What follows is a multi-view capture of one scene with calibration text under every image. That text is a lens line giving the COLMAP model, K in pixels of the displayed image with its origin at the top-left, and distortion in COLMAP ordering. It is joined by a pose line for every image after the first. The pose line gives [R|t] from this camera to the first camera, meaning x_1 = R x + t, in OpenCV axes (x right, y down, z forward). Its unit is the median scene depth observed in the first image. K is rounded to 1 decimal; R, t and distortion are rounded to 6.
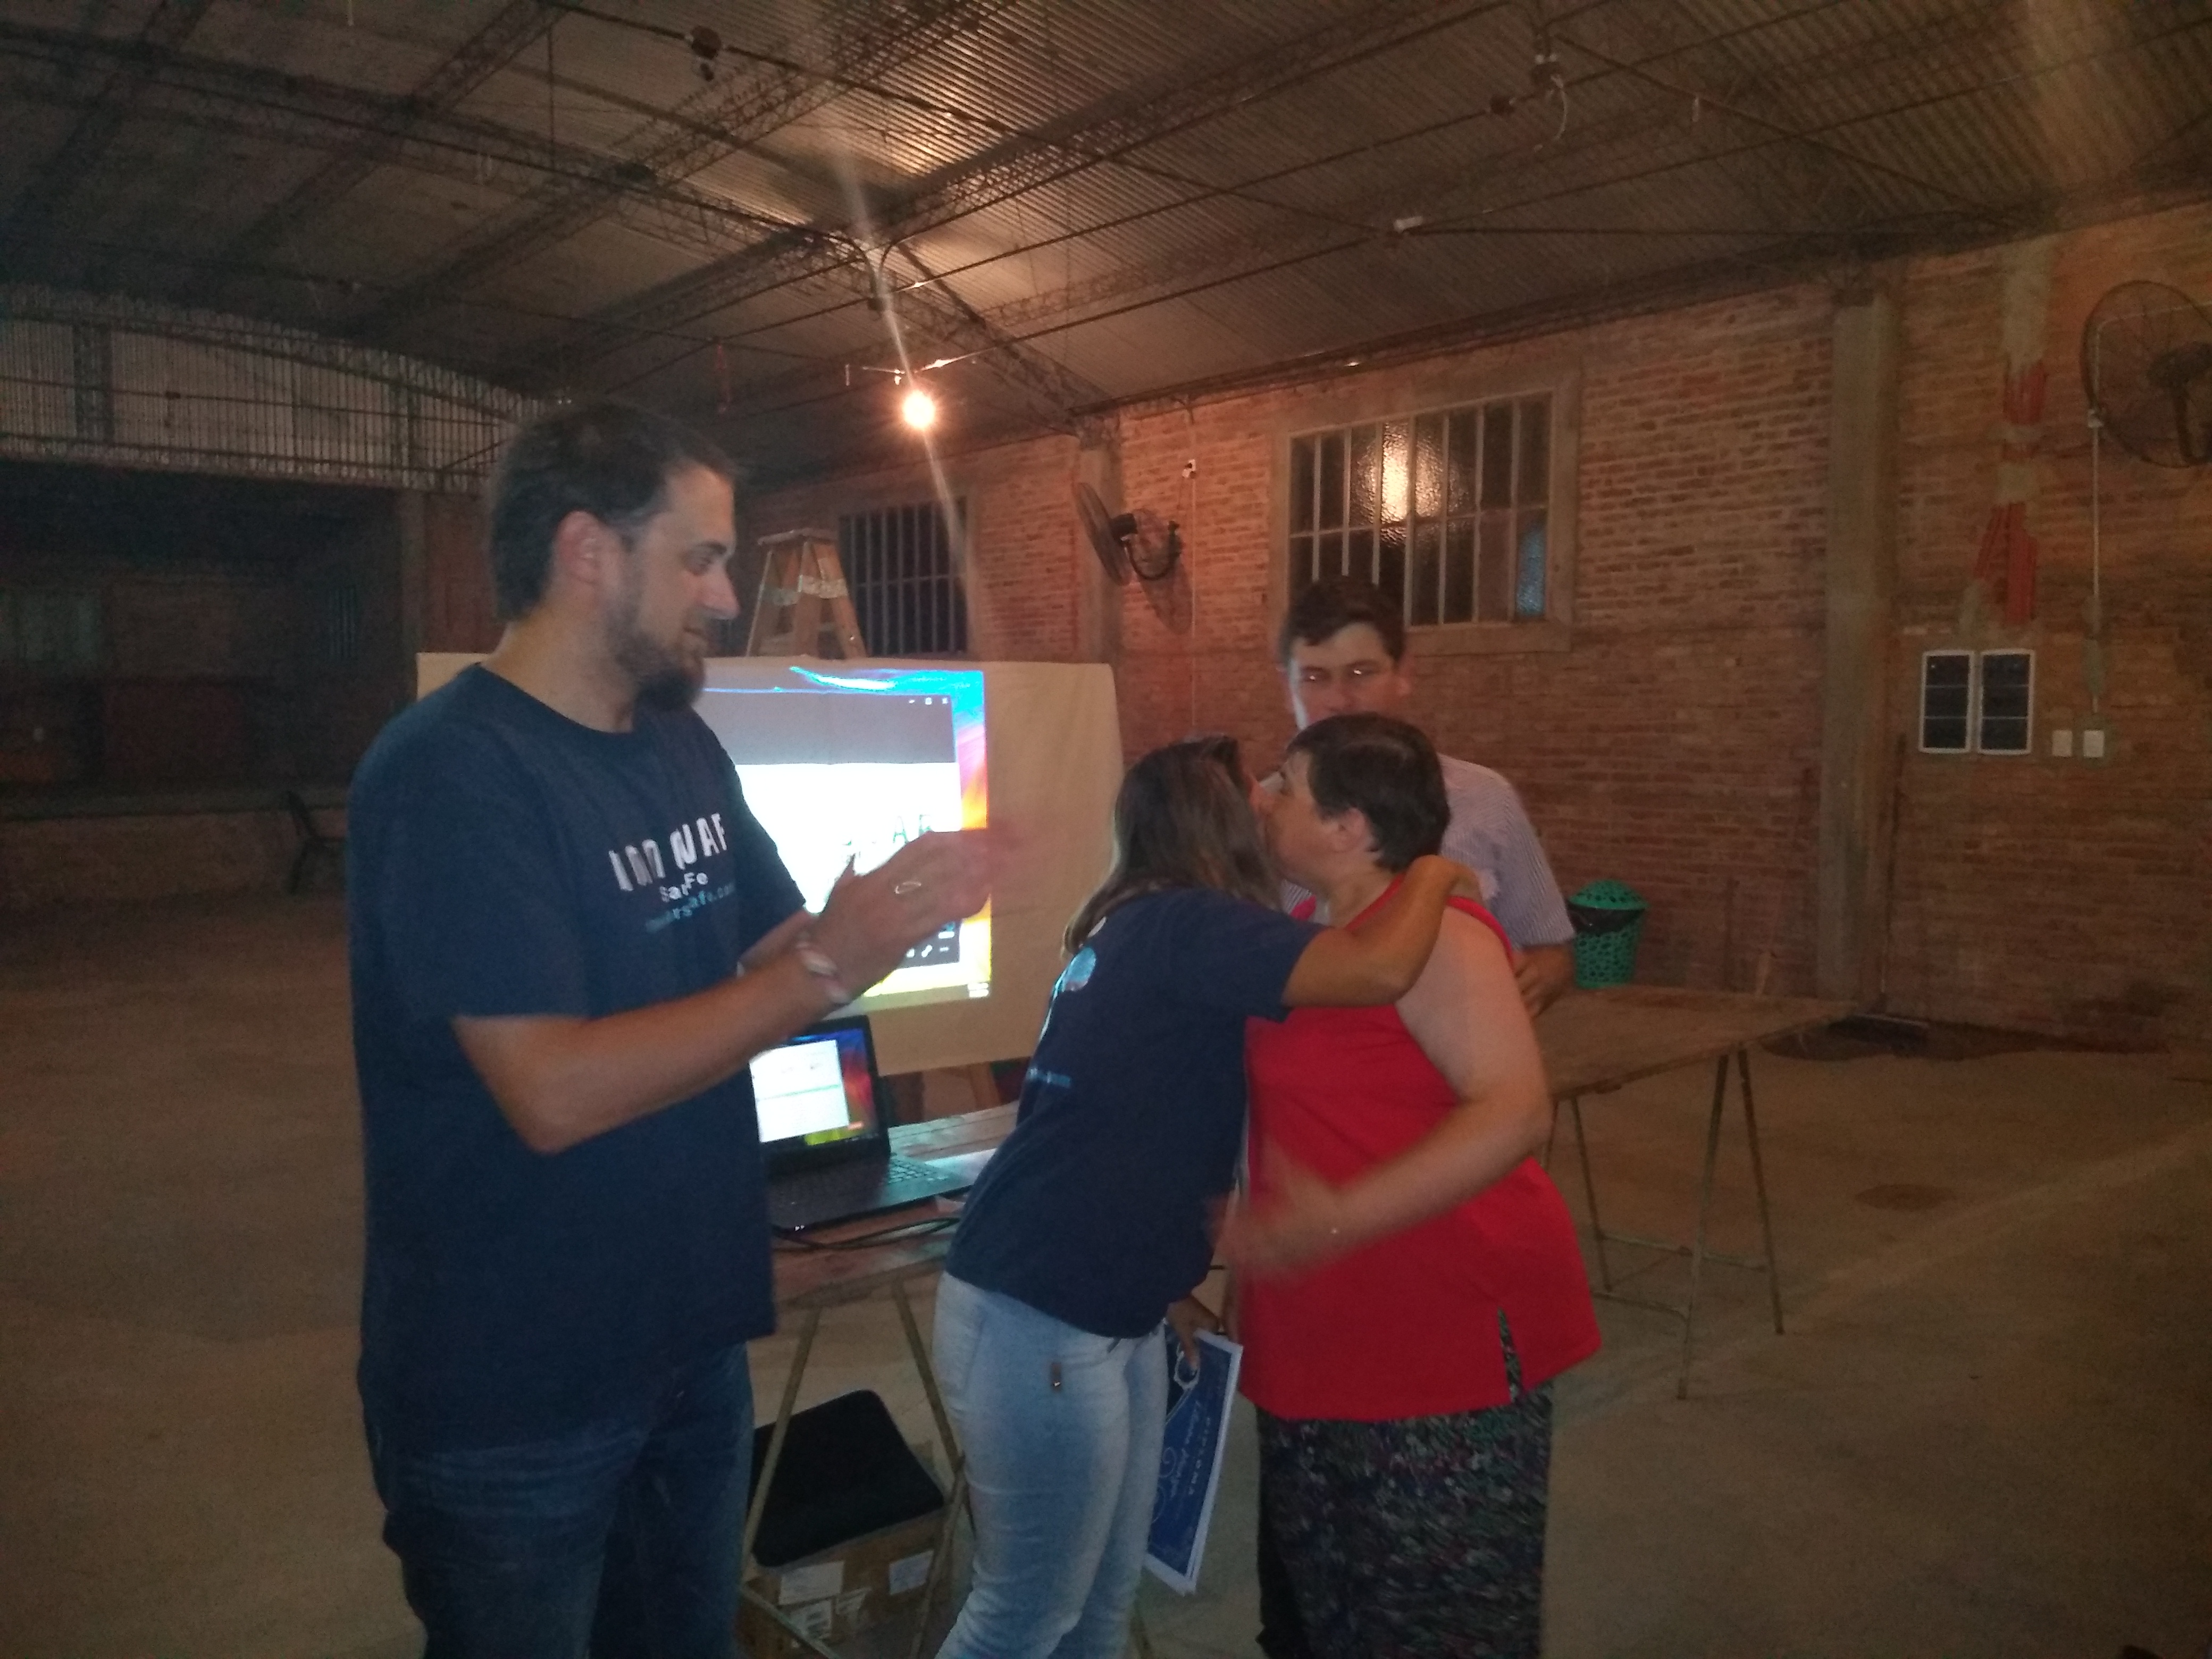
lens RADIAL K [[1752.5, 0, 1094.8], [0, 1752.5, 820.5], [0, 0, 1]] dist [0.050690, -0.106269]
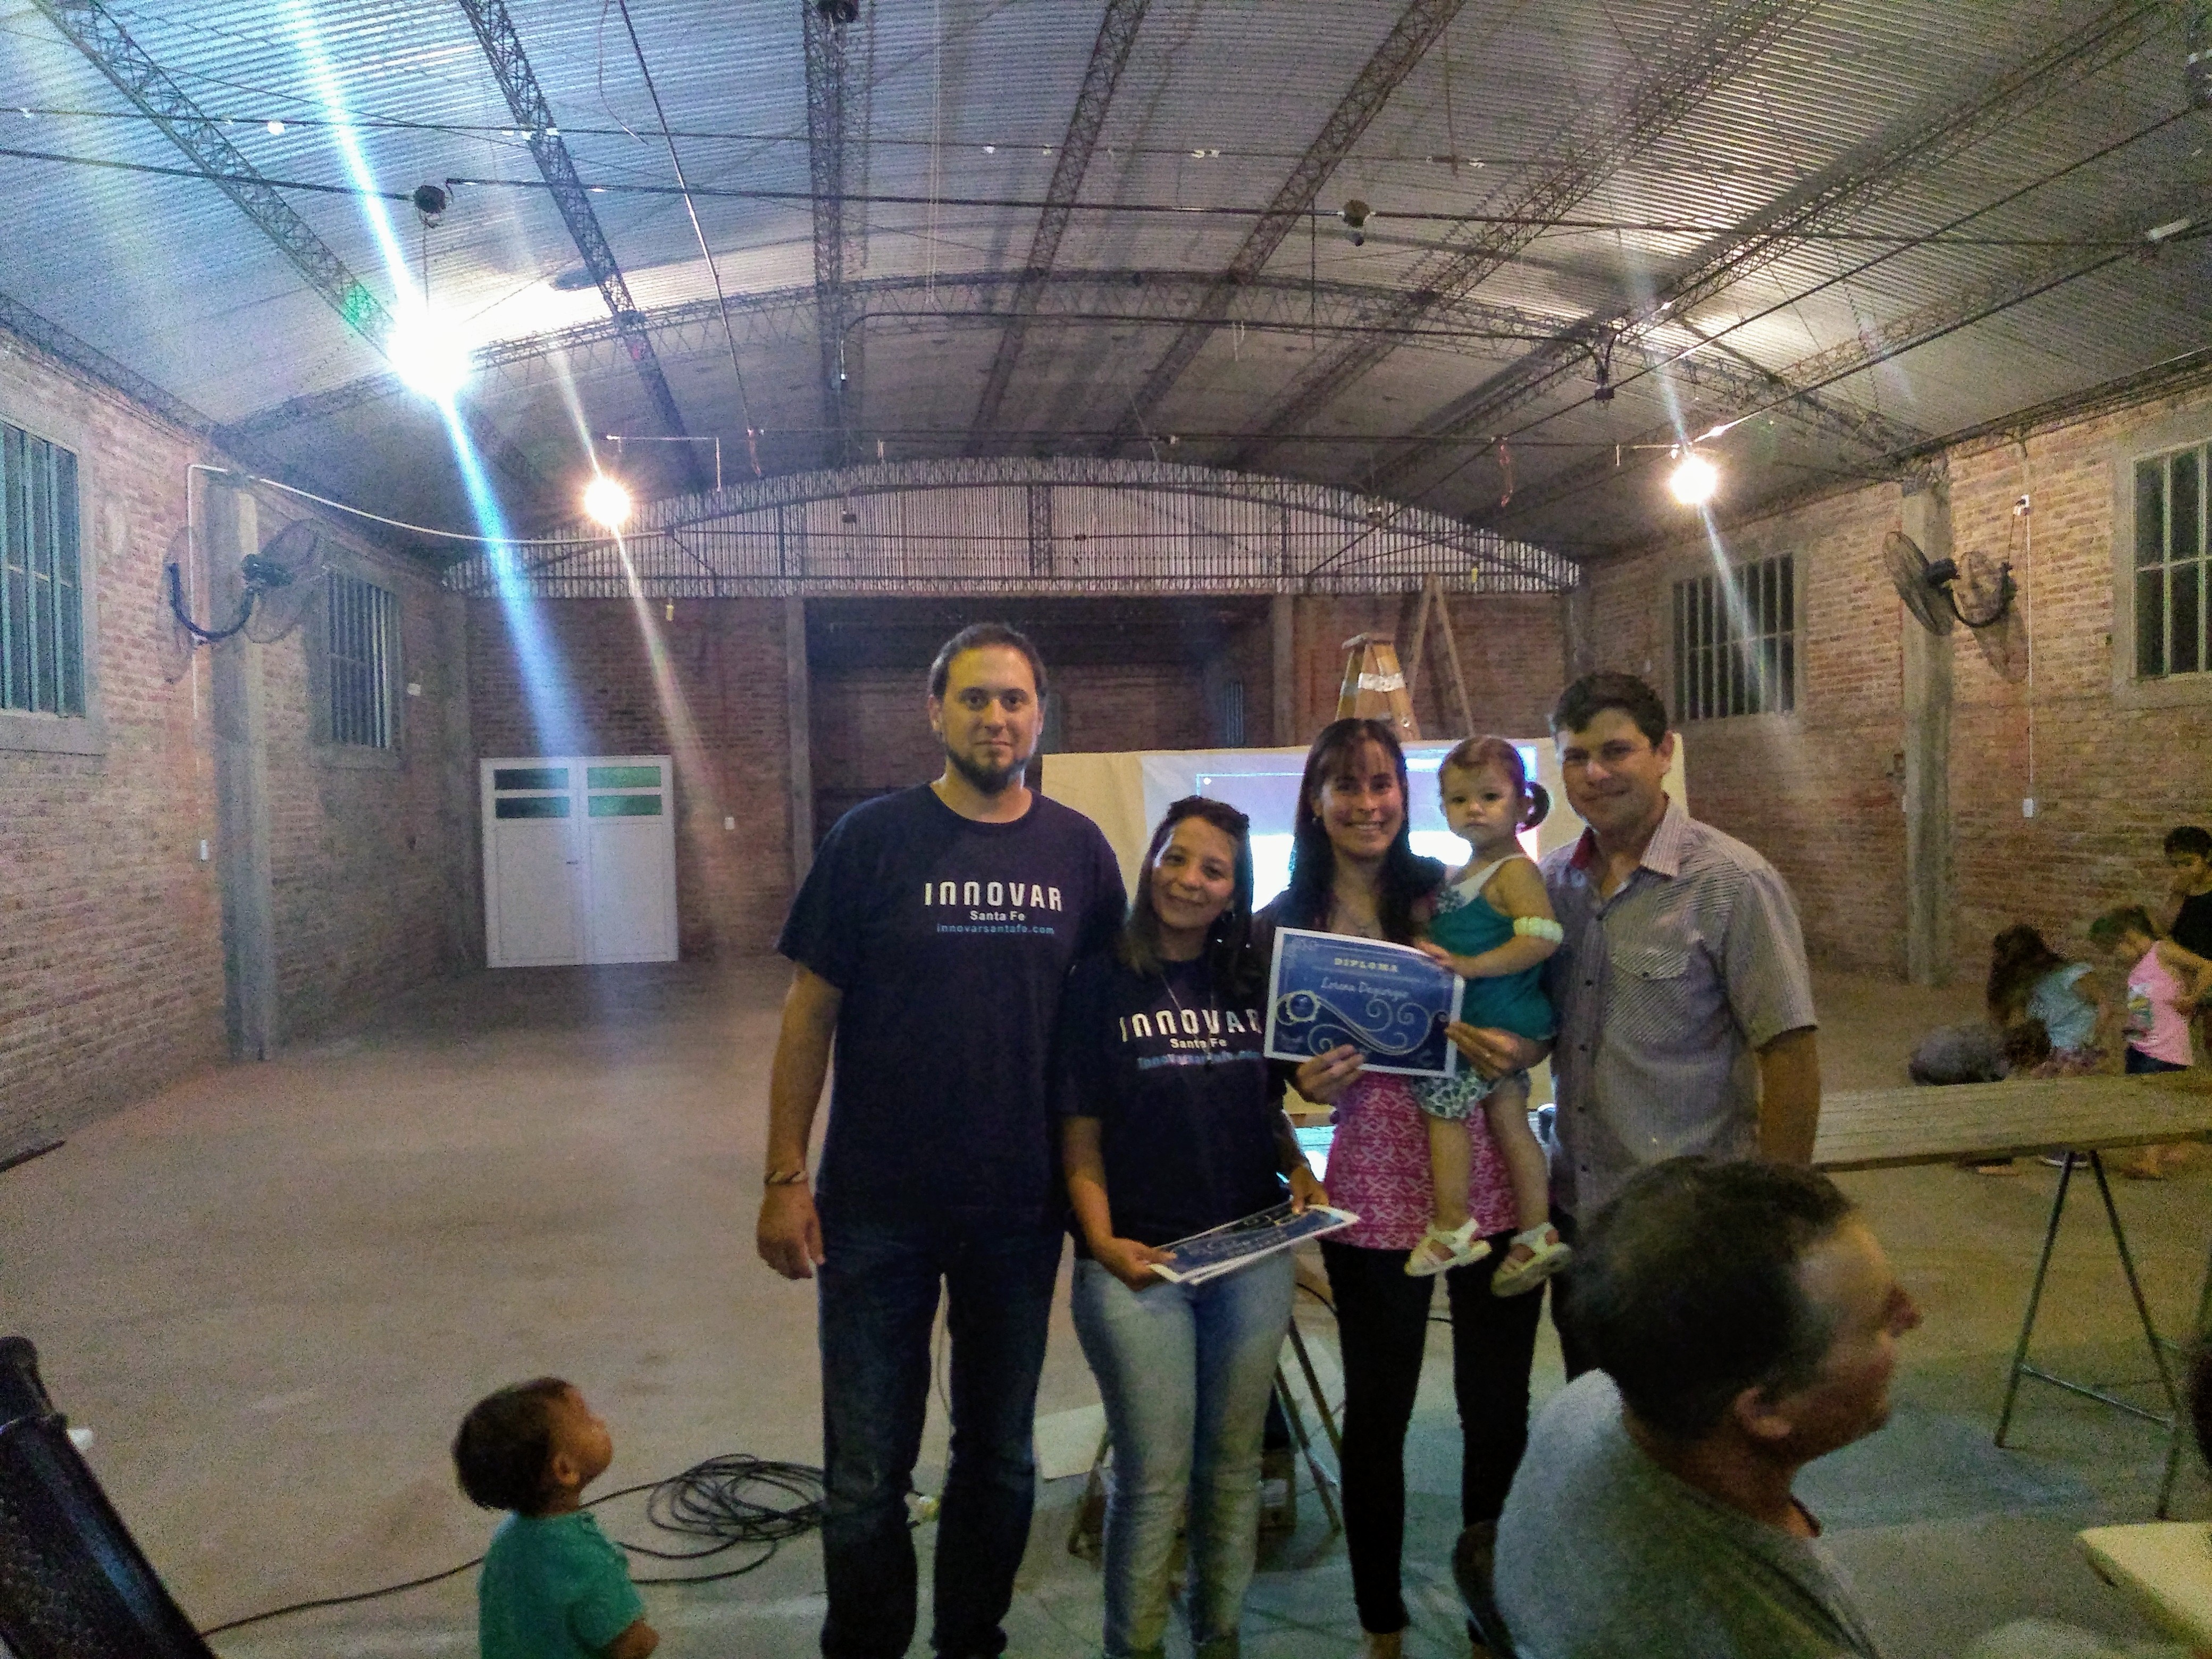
lens RADIAL K [[1706.5, 0, 1111.0], [0, 1706.5, 844.6], [0, 0, 1]] dist [0.057539, -0.111080]
pose [[0.860817, -0.005565, -0.508884, 0.102787], [-0.004348, 0.999823, -0.018288, -0.002783], [0.508896, 0.017955, 0.860641, -0.021566]]
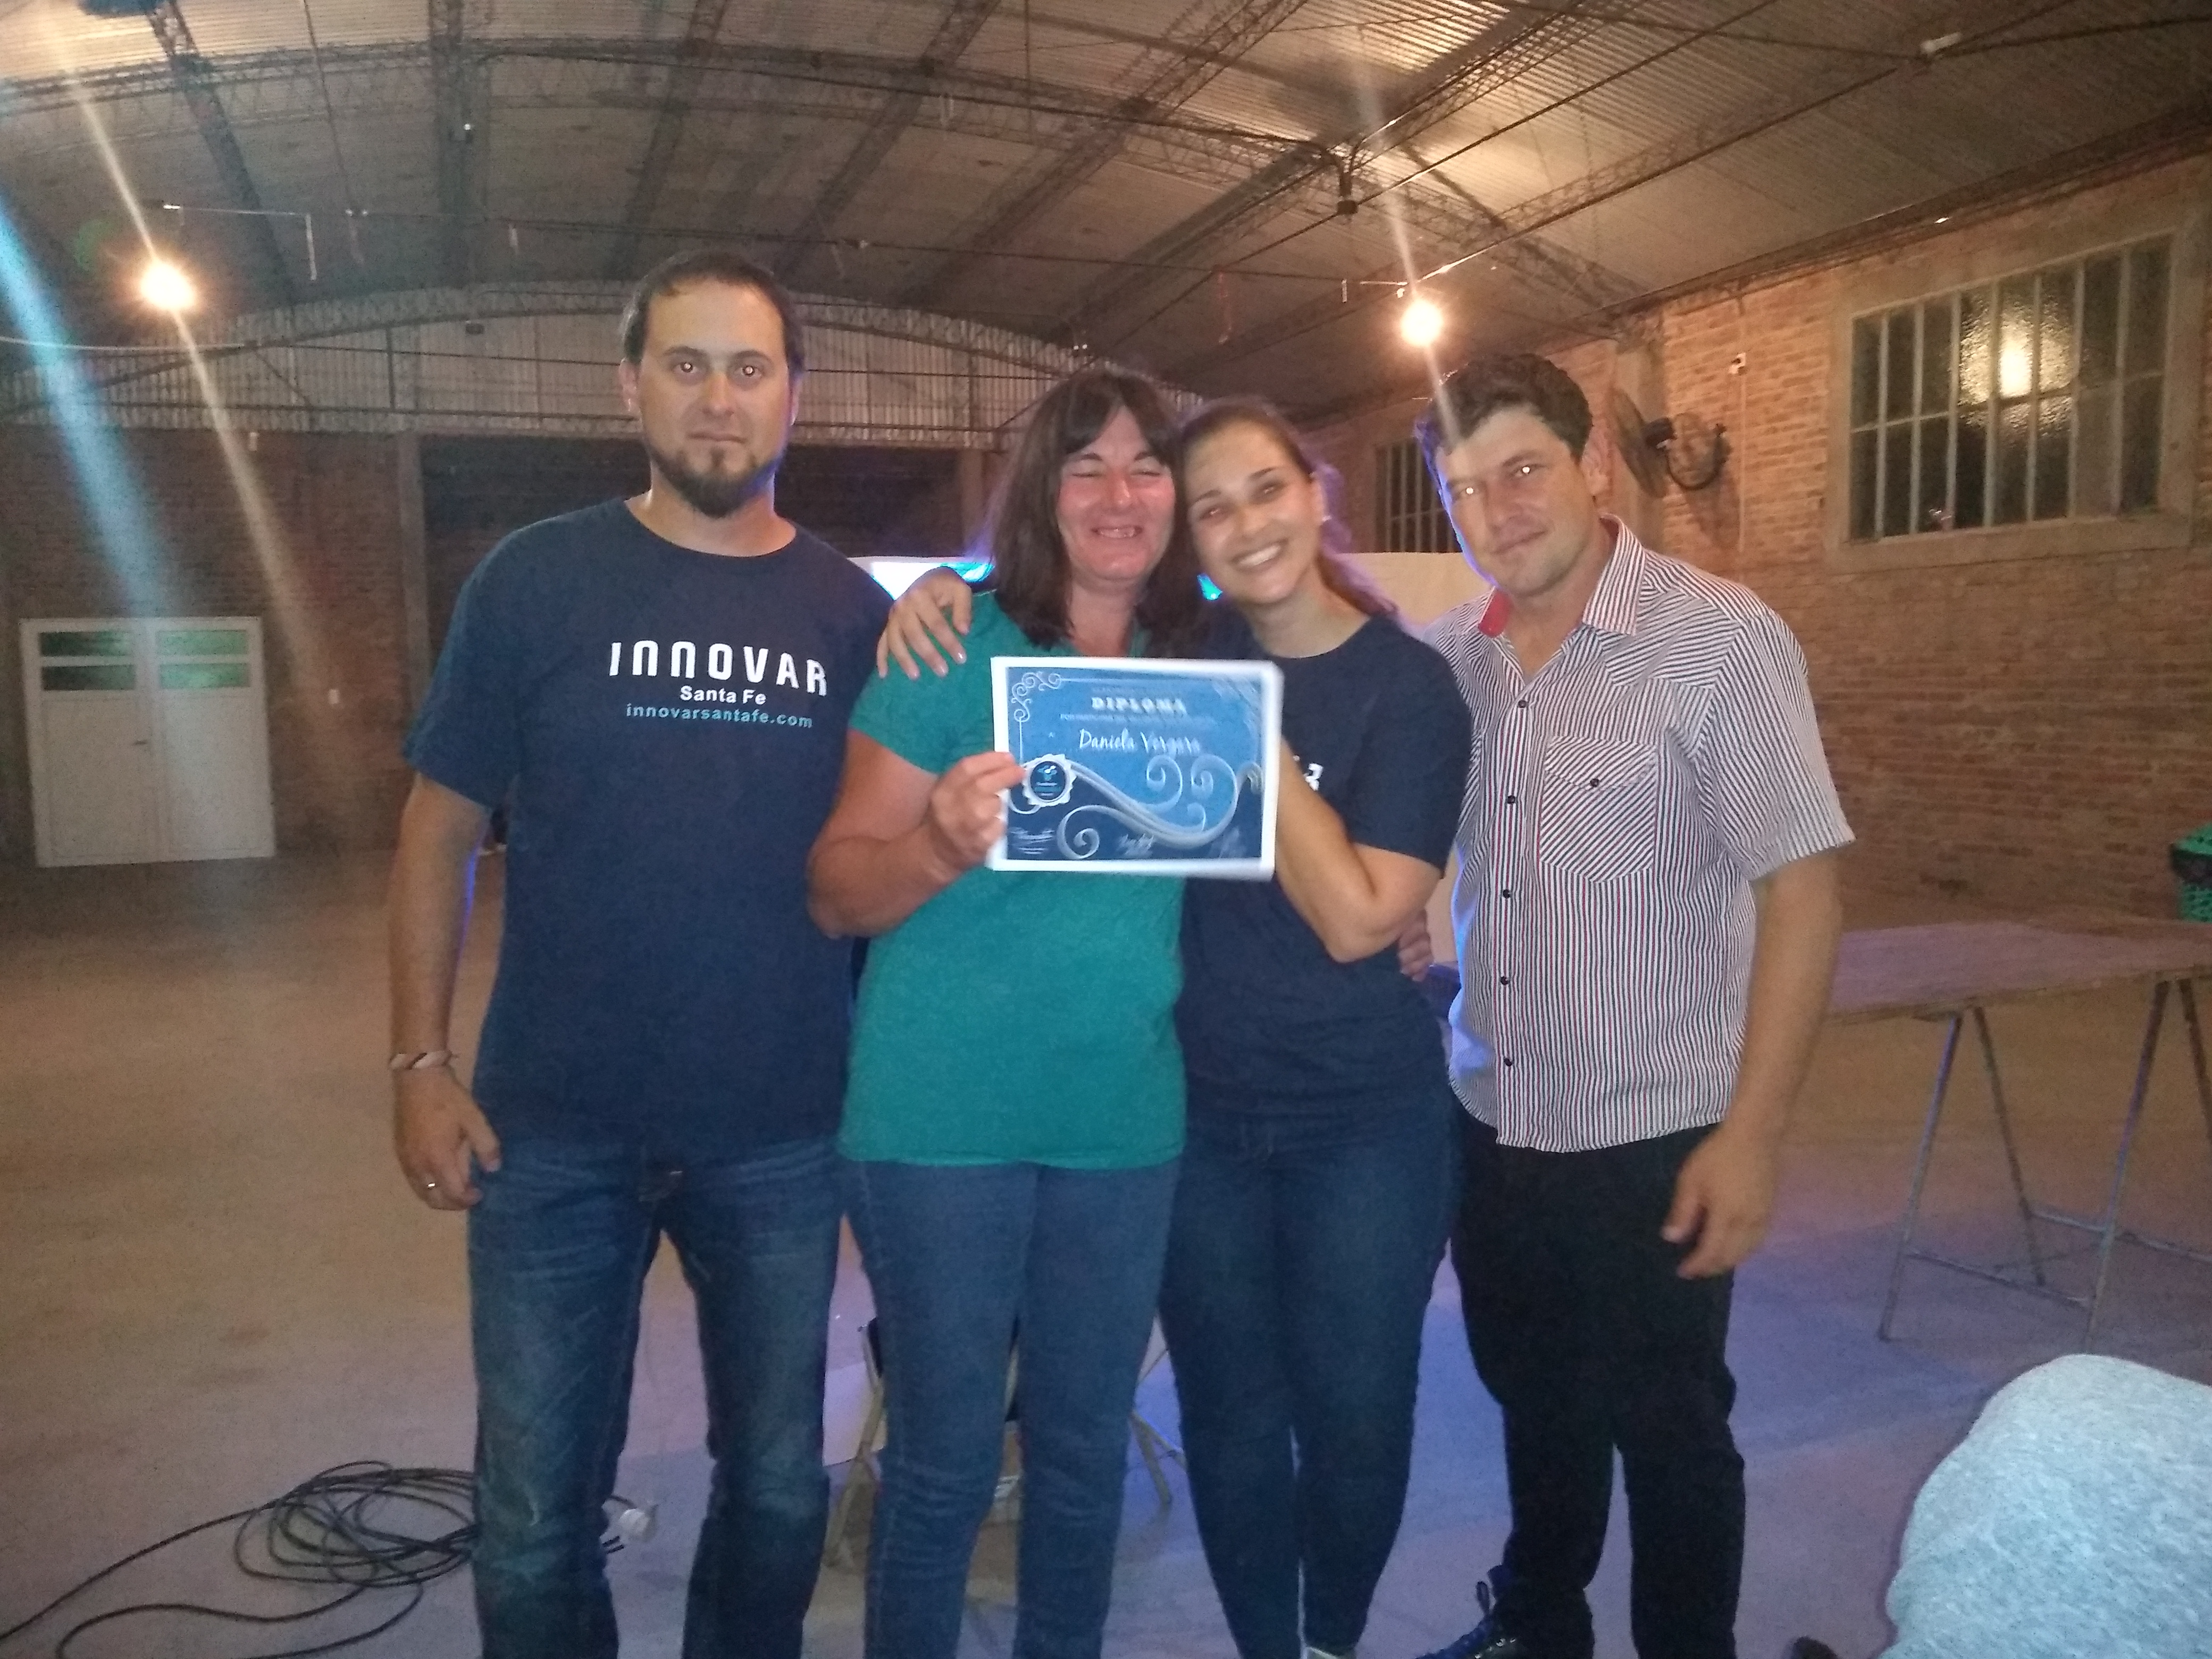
lens RADIAL K [[1755.4, 0, 1104.2], [0, 1755.4, 843.7], [0, 0, 1]] dist [0.017690, -0.055968]
pose [[0.941887, 0.011990, -0.335717, 0.054705], [0.001298, 0.999226, 0.039327, 0.010469], [0.335929, -0.037477, 0.941142, 0.031030]]
